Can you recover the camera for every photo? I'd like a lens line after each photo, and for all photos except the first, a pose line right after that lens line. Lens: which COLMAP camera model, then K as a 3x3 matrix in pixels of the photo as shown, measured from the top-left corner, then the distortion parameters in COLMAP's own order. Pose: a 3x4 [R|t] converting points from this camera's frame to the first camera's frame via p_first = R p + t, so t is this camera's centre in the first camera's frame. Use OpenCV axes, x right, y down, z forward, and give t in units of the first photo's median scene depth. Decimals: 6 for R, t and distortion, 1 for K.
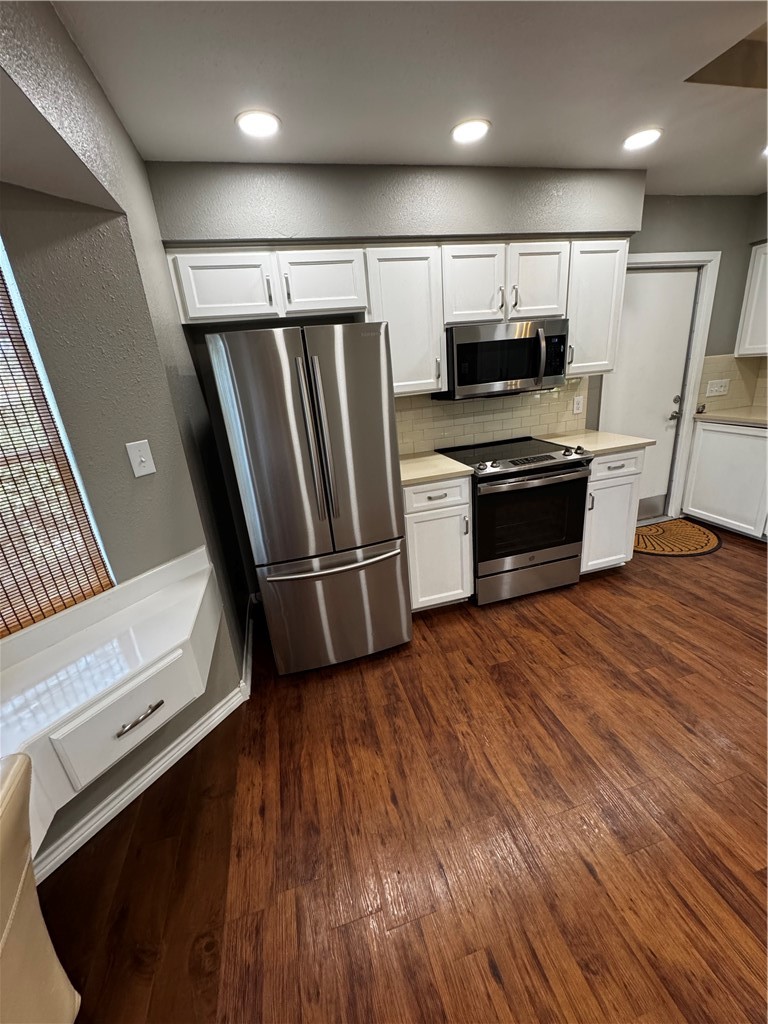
lens RADIAL K [[410.0, 0, 382.5], [0, 410.0, 511.6], [0, 0, 1]] dist [-0.002312, 0.000349]
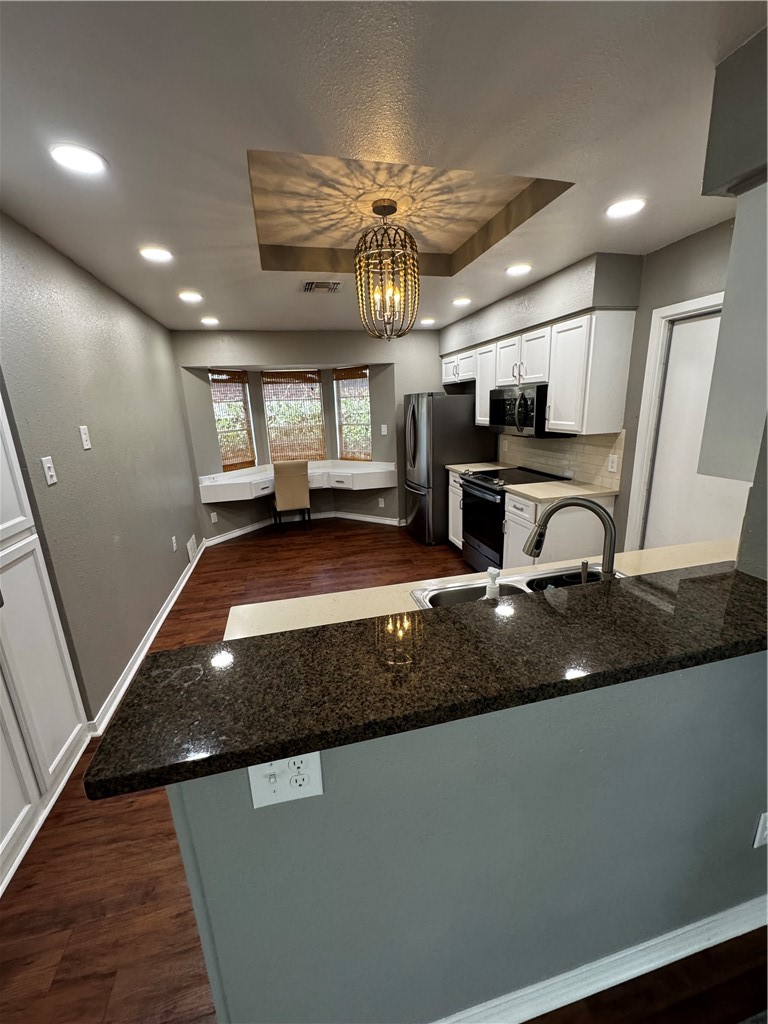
lens RADIAL K [[410.0, 0, 382.5], [0, 410.0, 511.6], [0, 0, 1]] dist [-0.002312, 0.000349]
pose [[-0.016007, 0.339210, -0.940574, 1.779257], [-0.292941, 0.897825, 0.328778, -0.392873], [0.955997, 0.280795, 0.084997, 0.533814]]
